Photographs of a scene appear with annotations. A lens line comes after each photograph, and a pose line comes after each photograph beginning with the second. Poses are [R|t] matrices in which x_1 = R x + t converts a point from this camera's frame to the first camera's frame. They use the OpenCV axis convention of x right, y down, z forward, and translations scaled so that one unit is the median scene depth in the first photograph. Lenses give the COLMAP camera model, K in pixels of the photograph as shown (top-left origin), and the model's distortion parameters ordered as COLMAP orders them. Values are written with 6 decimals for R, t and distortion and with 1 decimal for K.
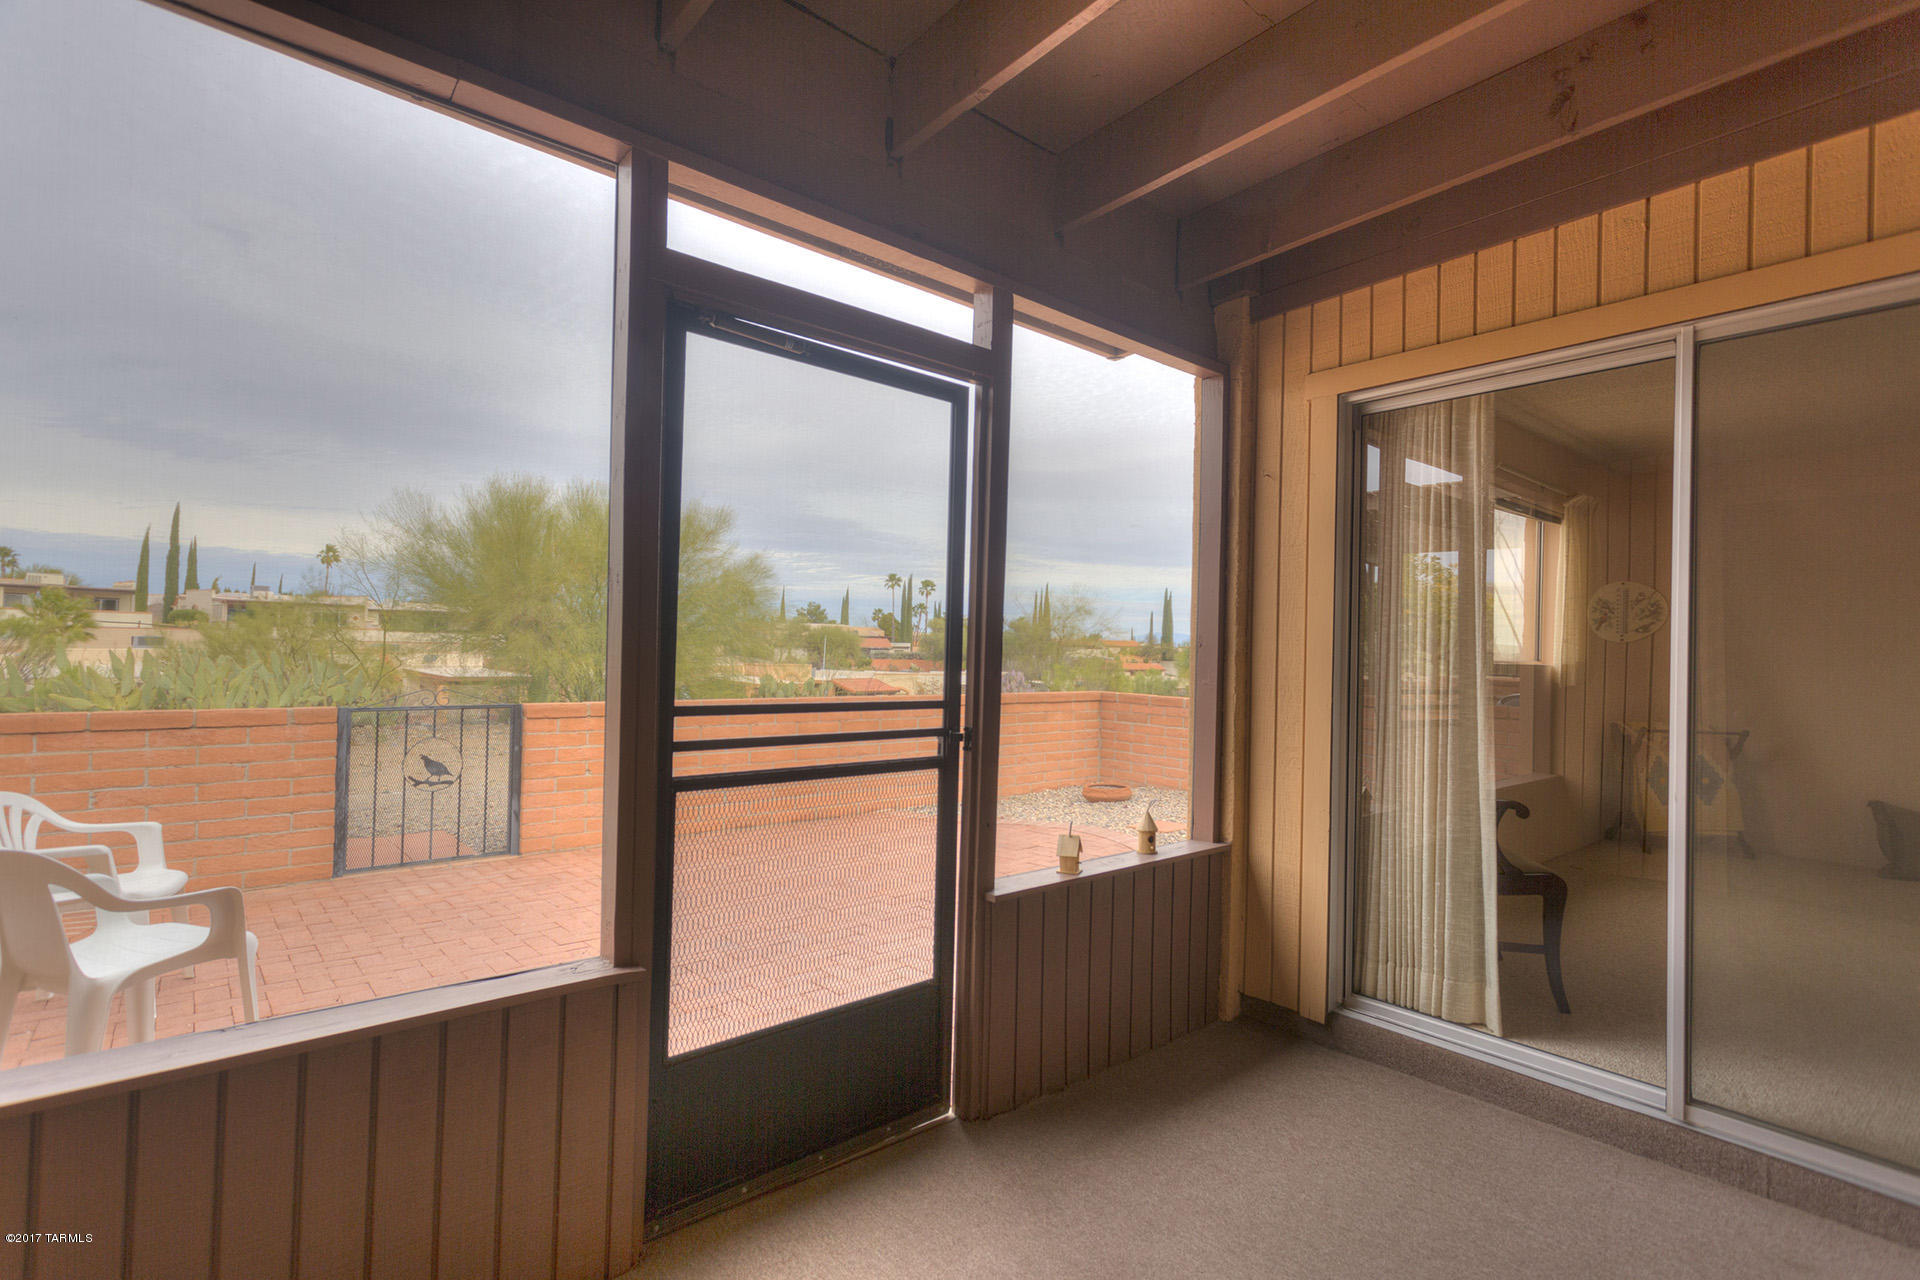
lens RADIAL K [[904.7, 0, 956.2], [0, 904.7, 630.7], [0, 0, 1]] dist [0.009535, 0.001659]
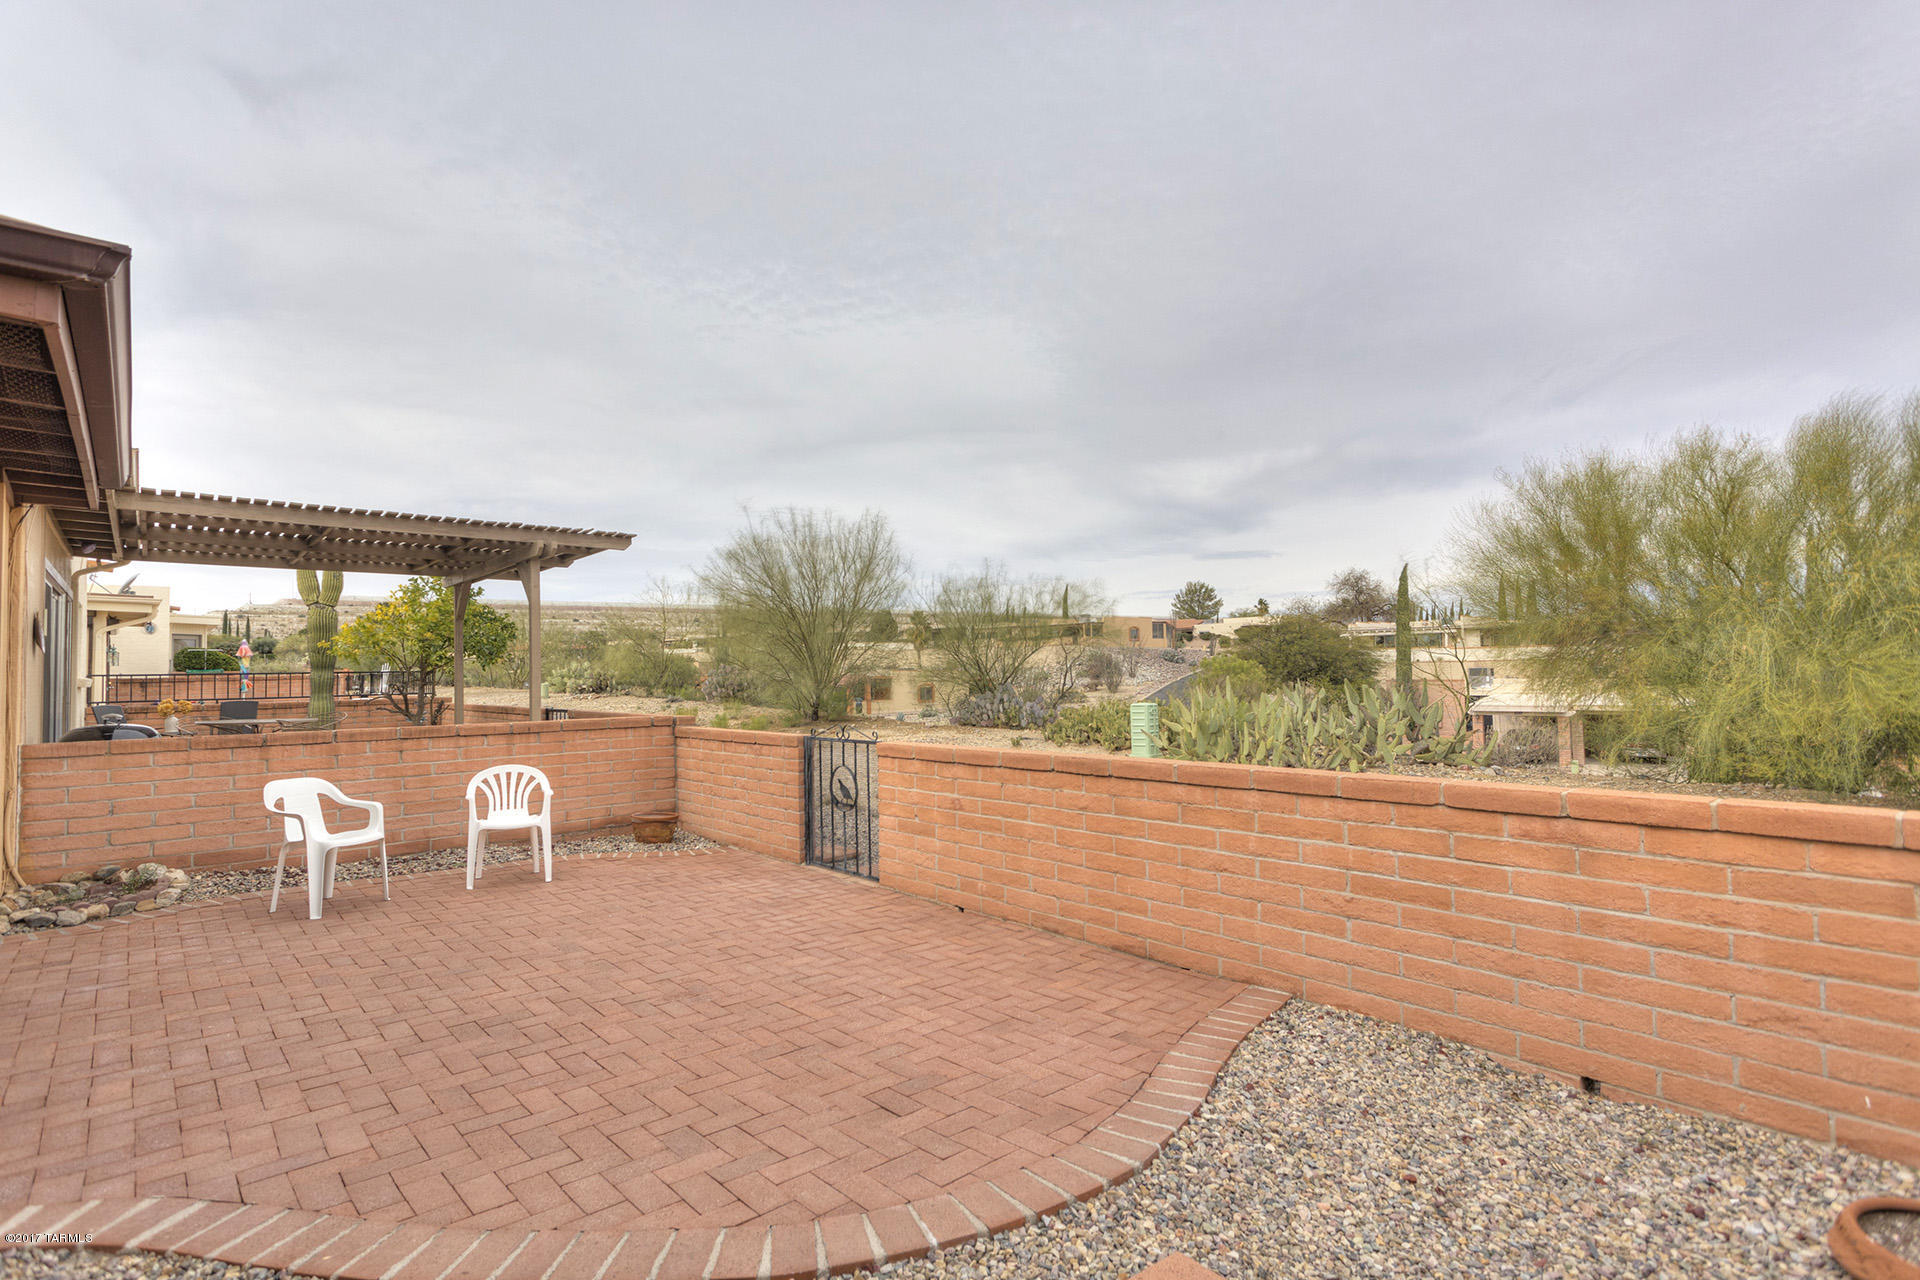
lens RADIAL K [[904.7, 0, 956.2], [0, 904.7, 630.7], [0, 0, 1]] dist [0.009535, 0.001659]
pose [[0.019142, -0.070741, -0.997311, 0.363102], [0.041430, 0.996693, -0.069902, 0.017986], [0.998958, -0.039981, 0.022010, 0.663202]]
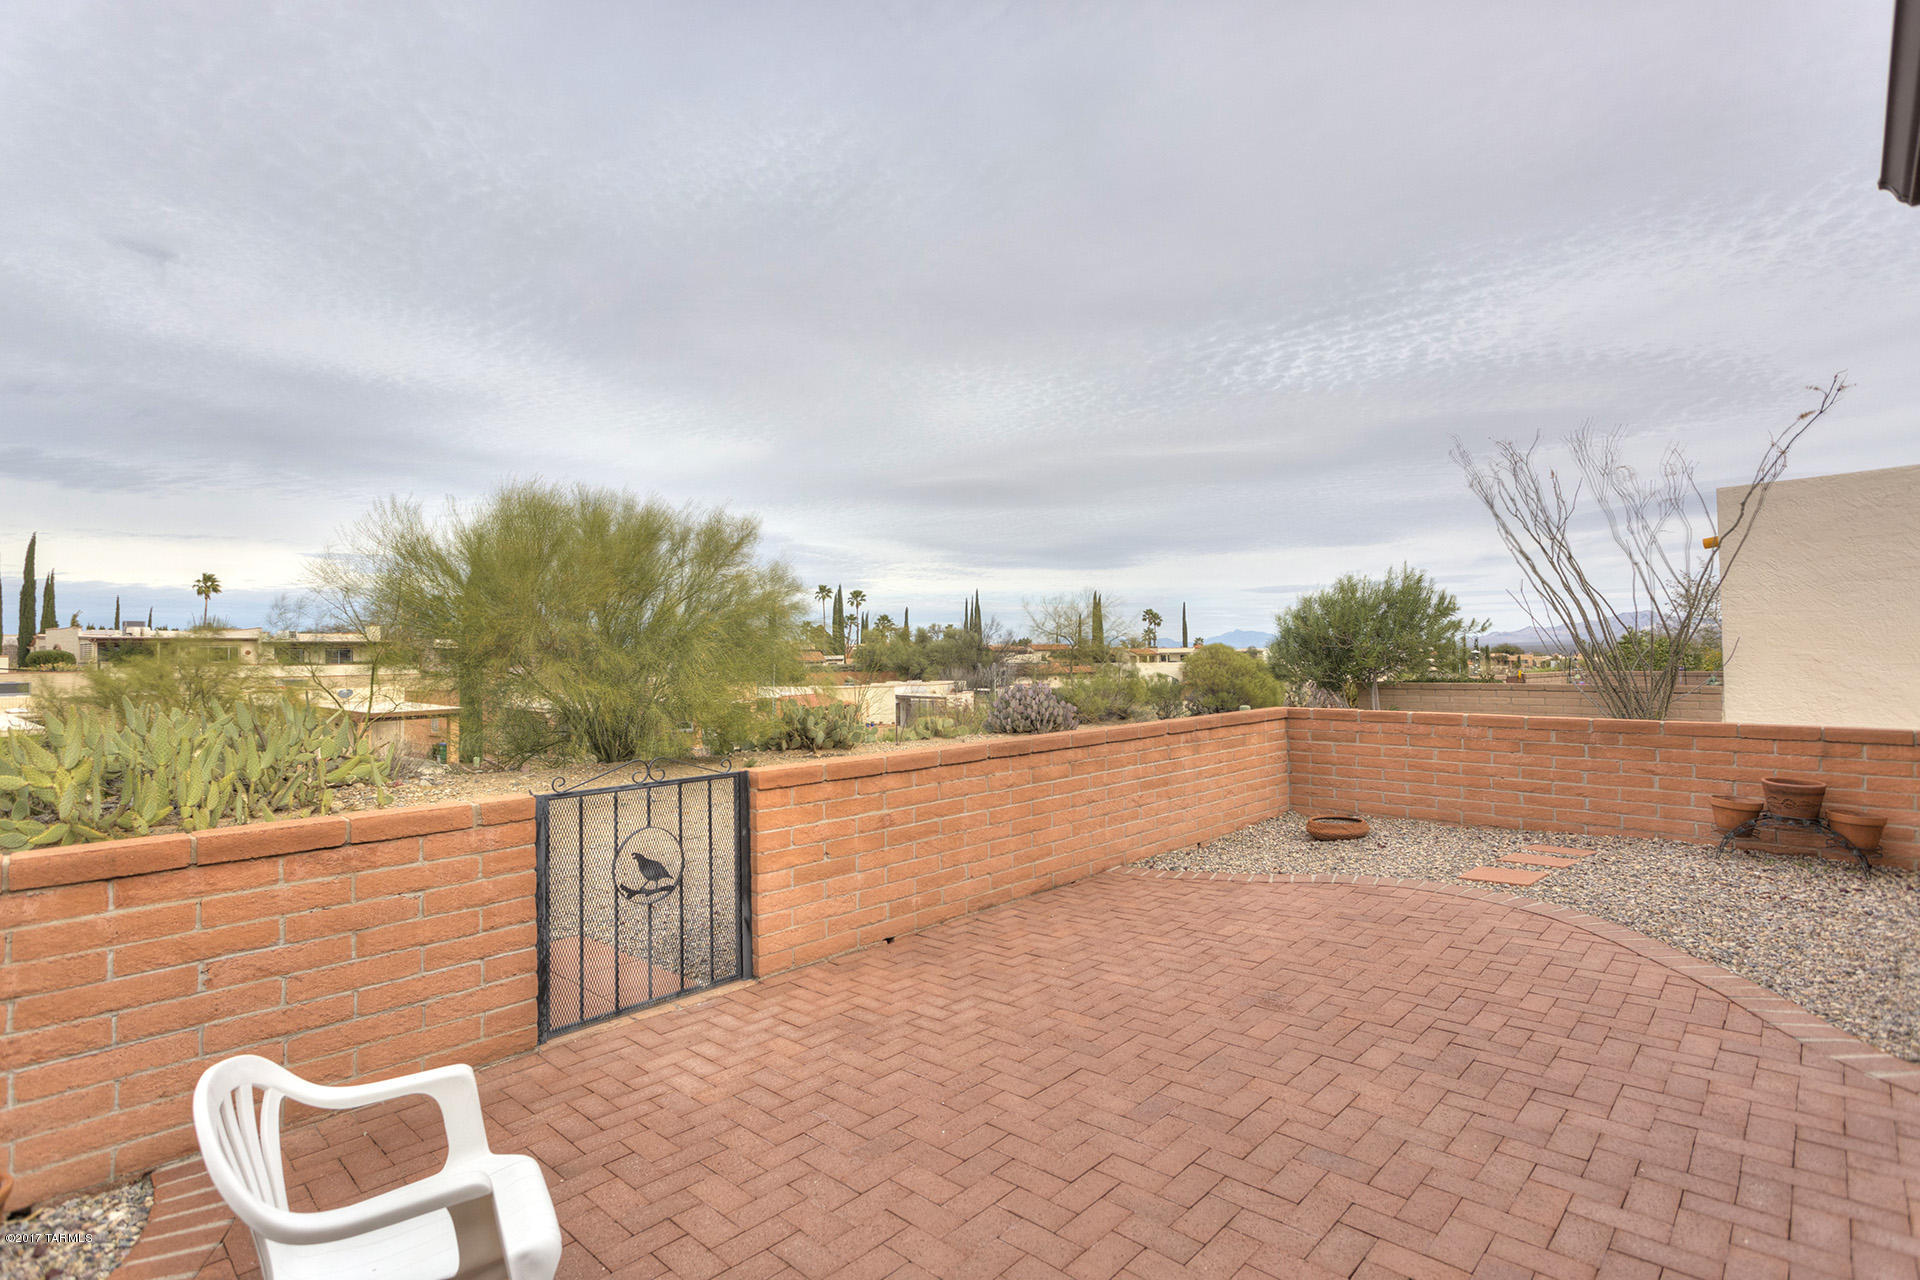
lens RADIAL K [[904.7, 0, 956.2], [0, 904.7, 630.7], [0, 0, 1]] dist [0.009535, 0.001659]
pose [[0.995372, -0.037846, 0.088326, -0.231608], [0.038641, 0.999226, -0.007309, -0.012365], [-0.087981, 0.010689, 0.996065, 0.160670]]
